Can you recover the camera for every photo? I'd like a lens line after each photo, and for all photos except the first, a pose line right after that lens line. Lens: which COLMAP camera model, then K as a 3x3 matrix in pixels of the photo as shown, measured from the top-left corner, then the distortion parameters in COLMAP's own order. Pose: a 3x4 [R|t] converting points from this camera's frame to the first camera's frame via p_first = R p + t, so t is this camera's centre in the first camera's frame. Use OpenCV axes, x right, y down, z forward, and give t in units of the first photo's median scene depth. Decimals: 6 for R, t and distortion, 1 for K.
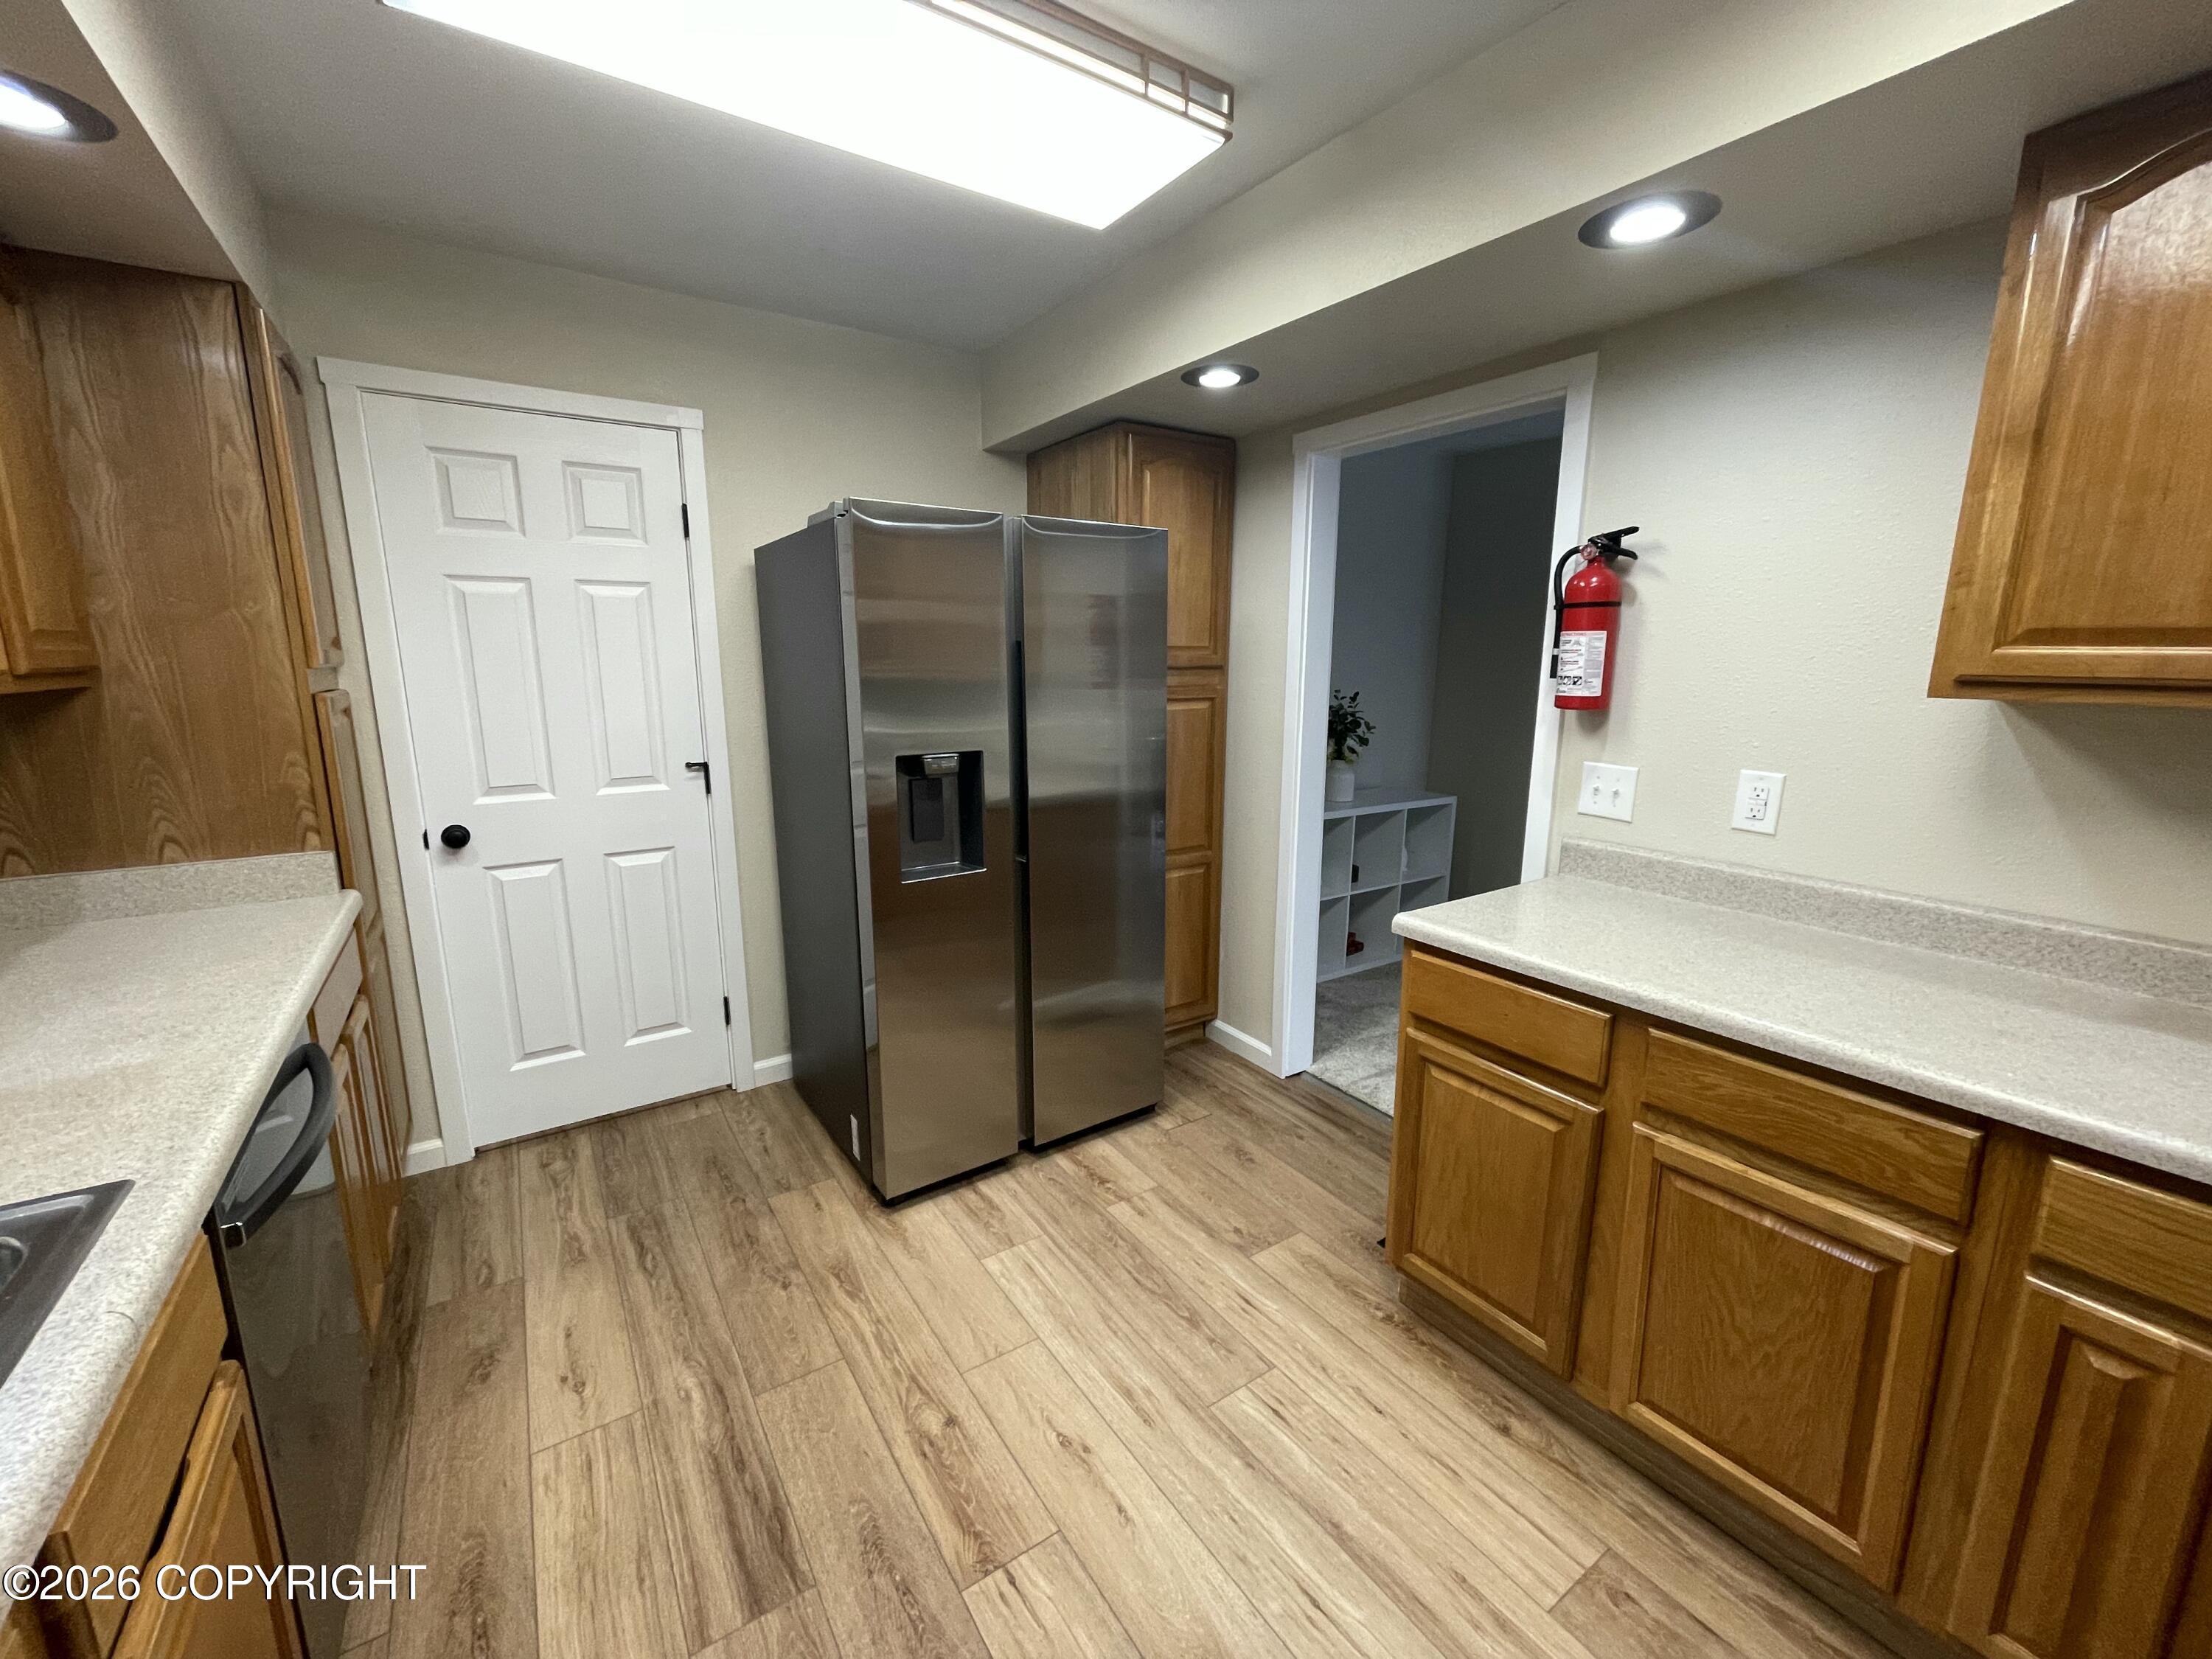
lens RADIAL K [[899.5, 0, 1107.8], [0, 899.5, 824.7], [0, 0, 1]] dist [-0.001396, 0.002890]
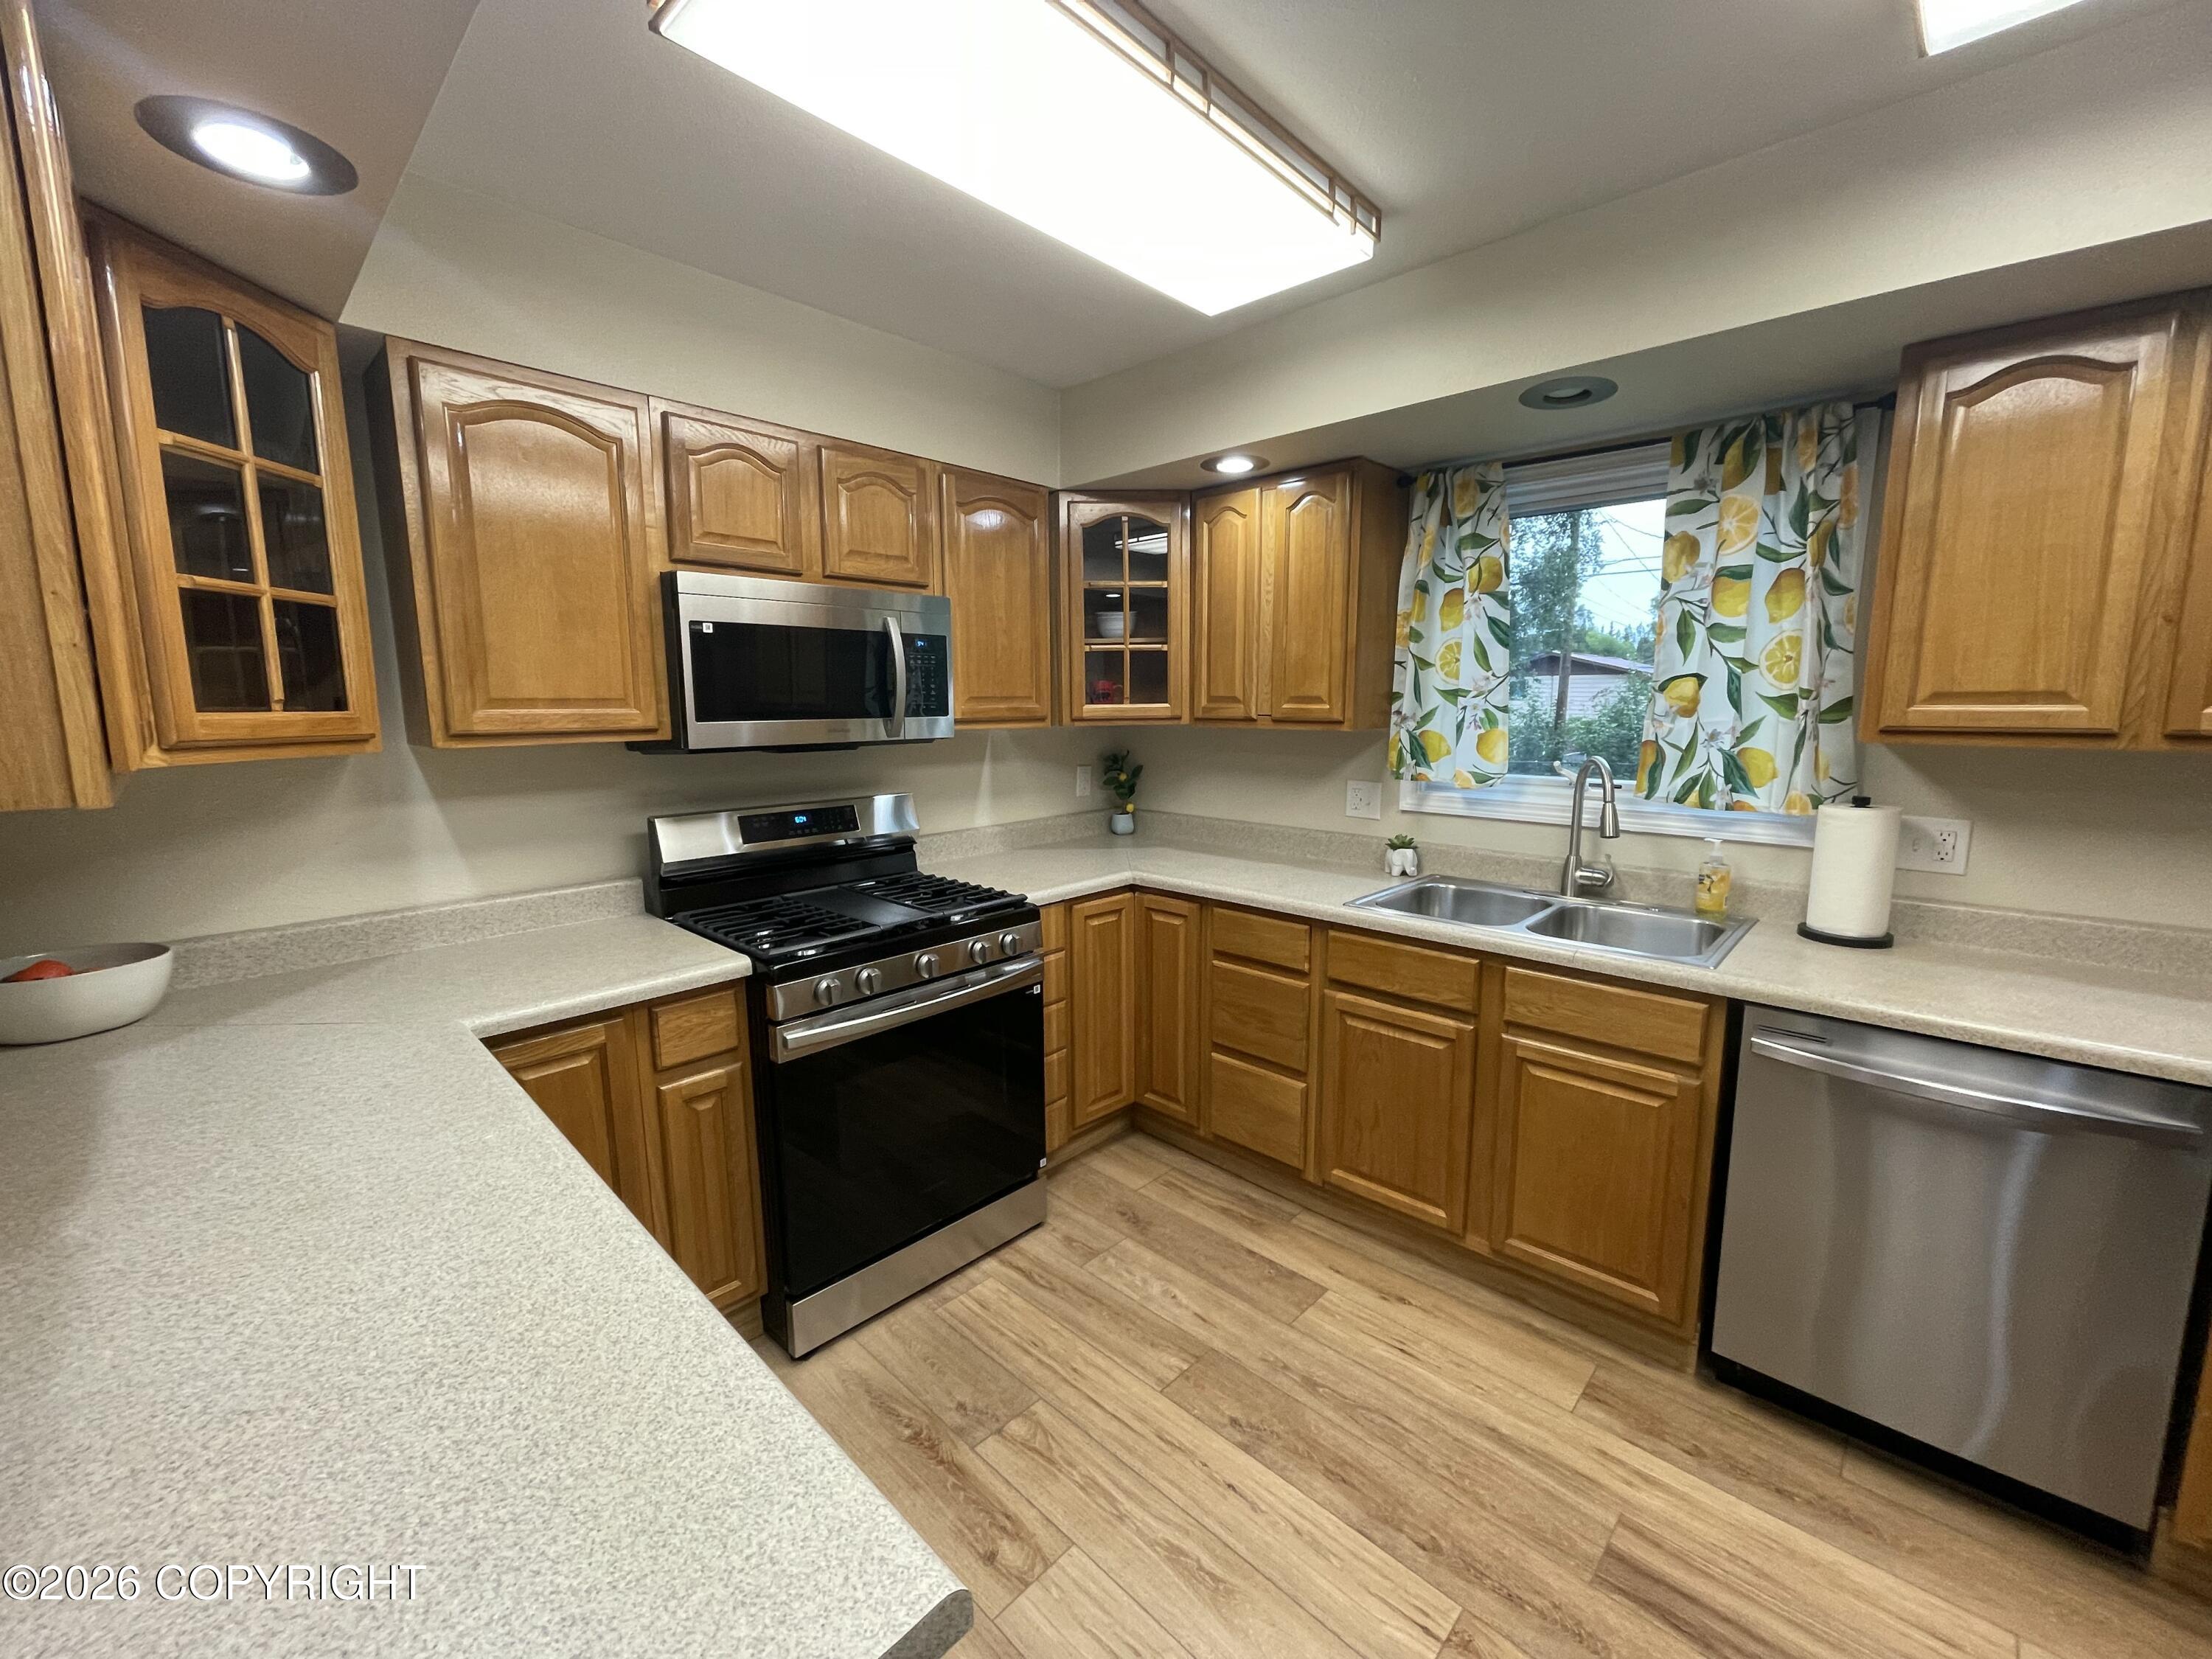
lens RADIAL K [[899.5, 0, 1105.1], [0, 899.5, 826.1], [0, 0, 1]] dist [-0.001396, 0.002890]
pose [[-0.977620, 0.028353, -0.208461, 0.400633], [-0.040346, 0.947218, 0.318040, -0.295493], [0.206475, 0.319333, -0.924876, 1.467630]]
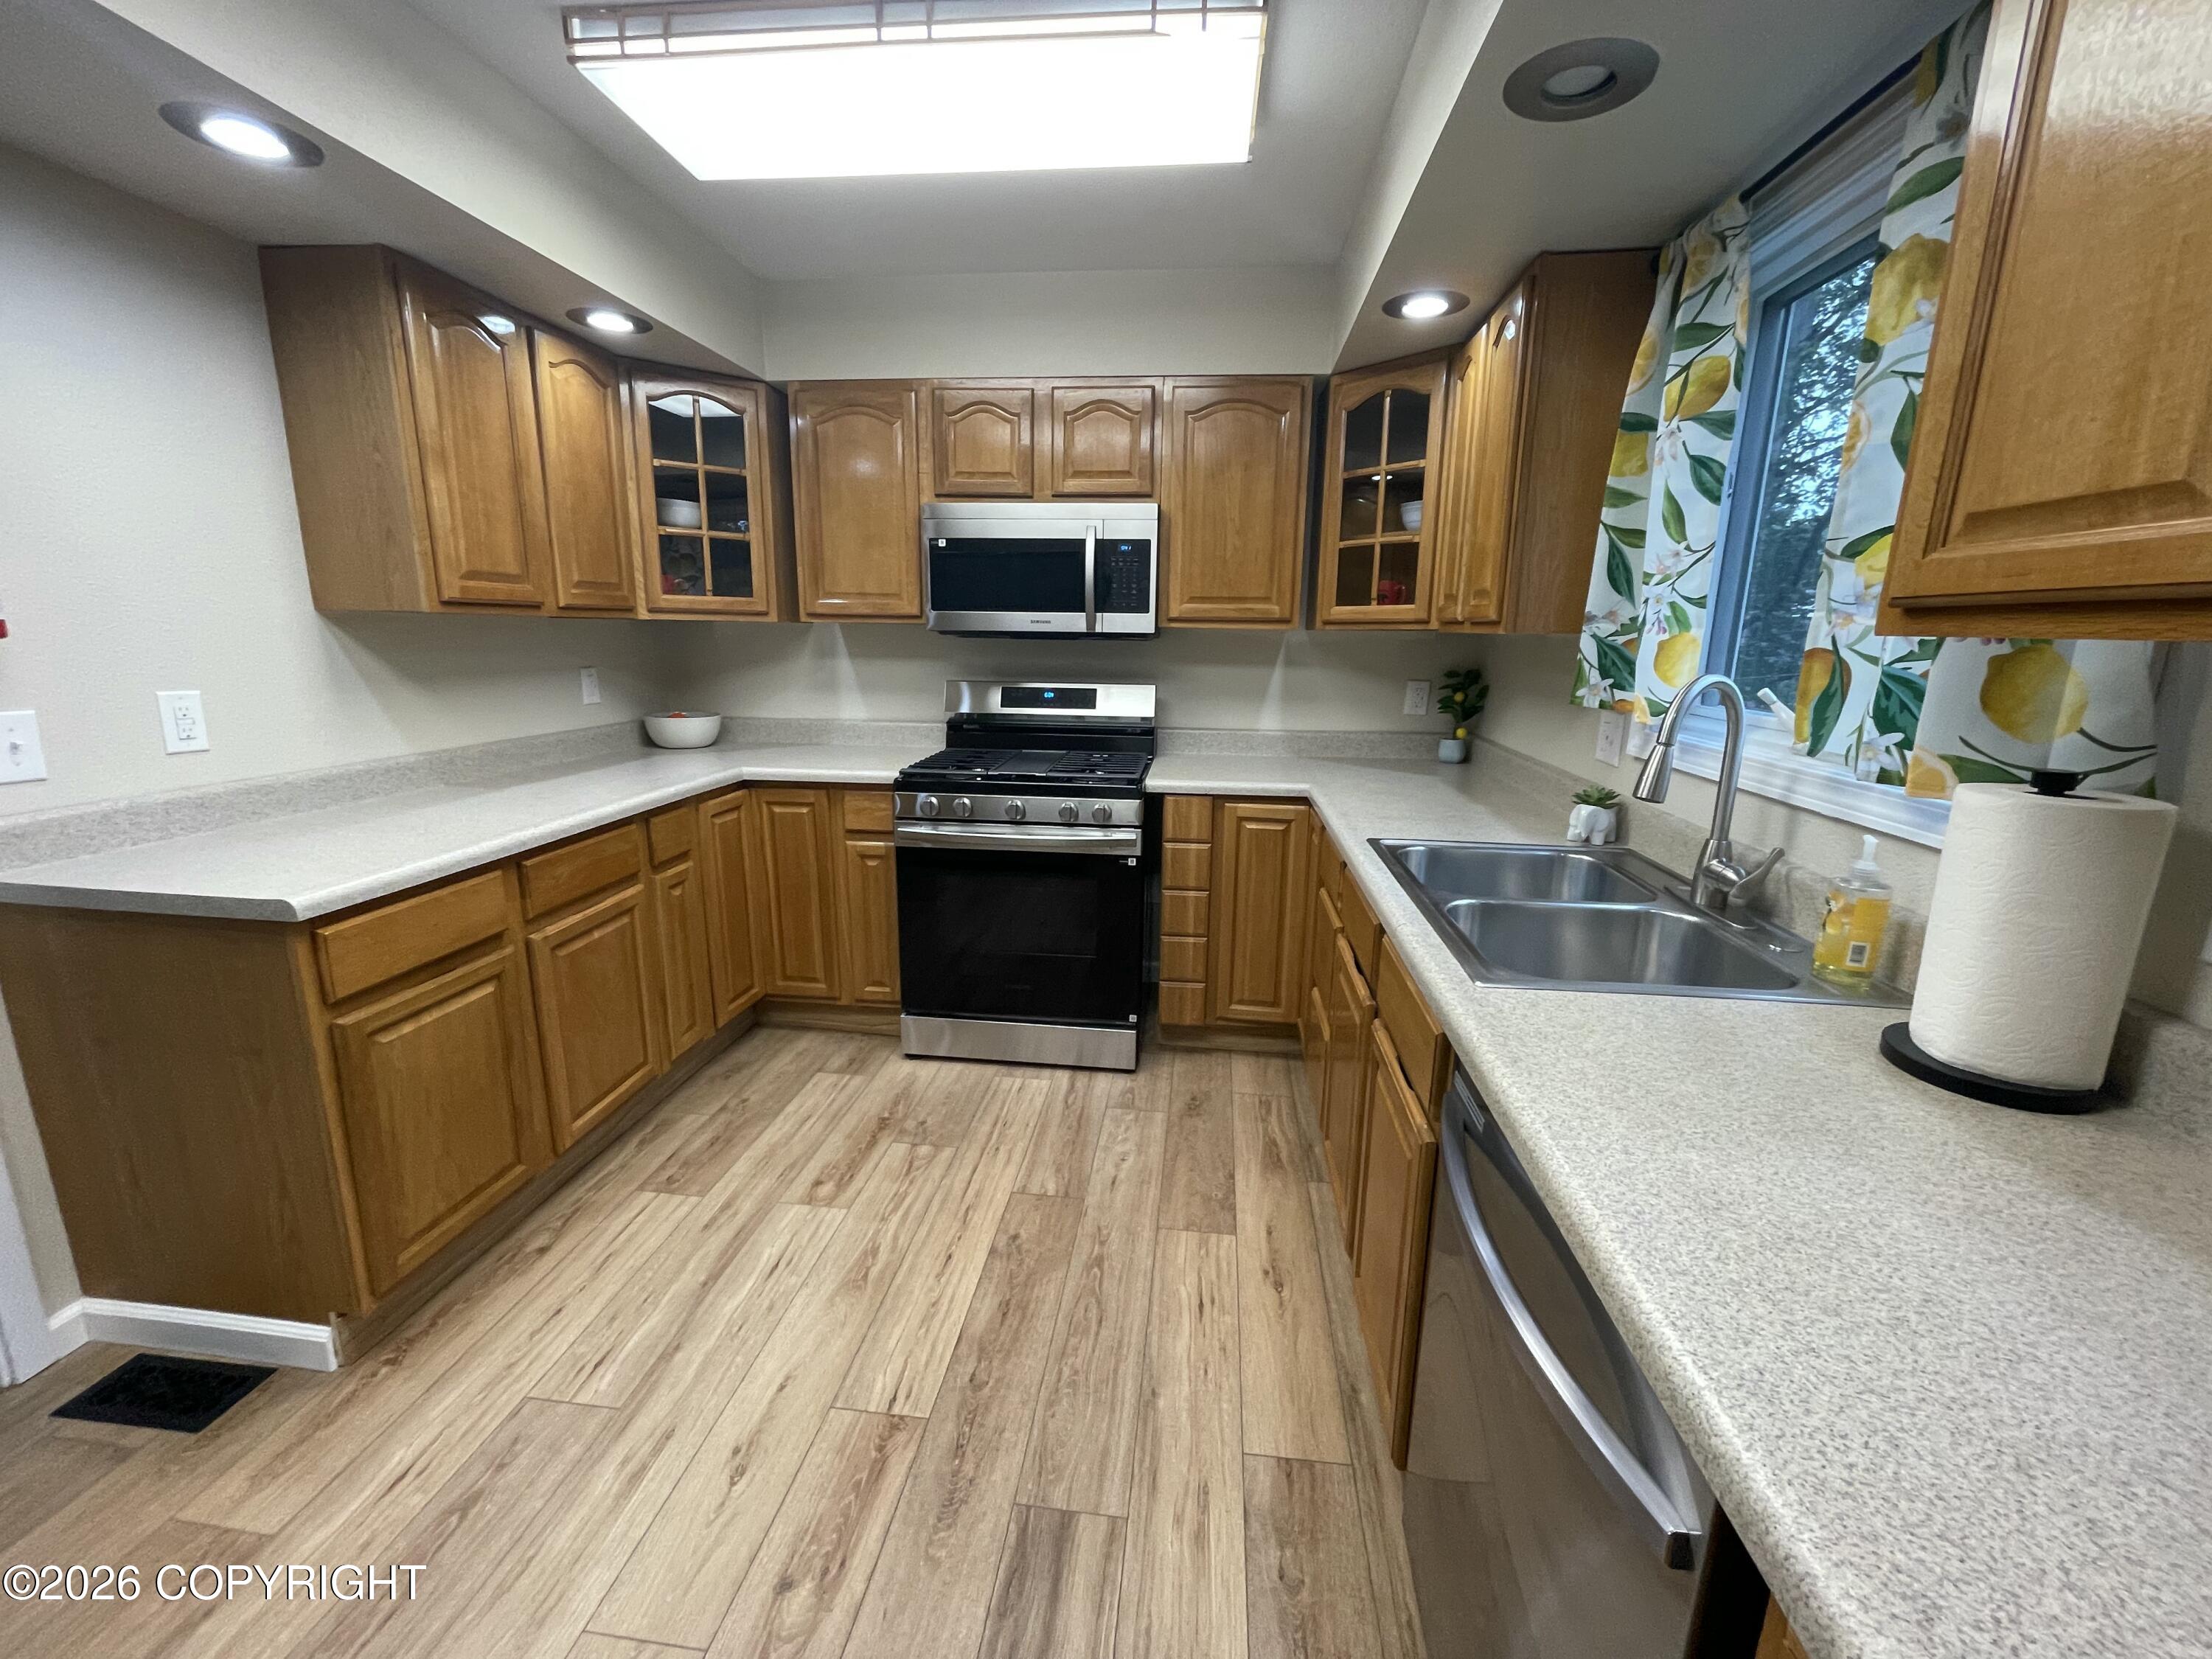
lens RADIAL K [[899.5, 0, 1110.2], [0, 899.5, 823.8], [0, 0, 1]] dist [-0.001396, 0.002890]
pose [[-0.758862, -0.154444, 0.632674, -0.864537], [0.102097, 0.931248, 0.349790, -0.198987], [-0.643199, 0.330037, -0.690920, 1.280668]]
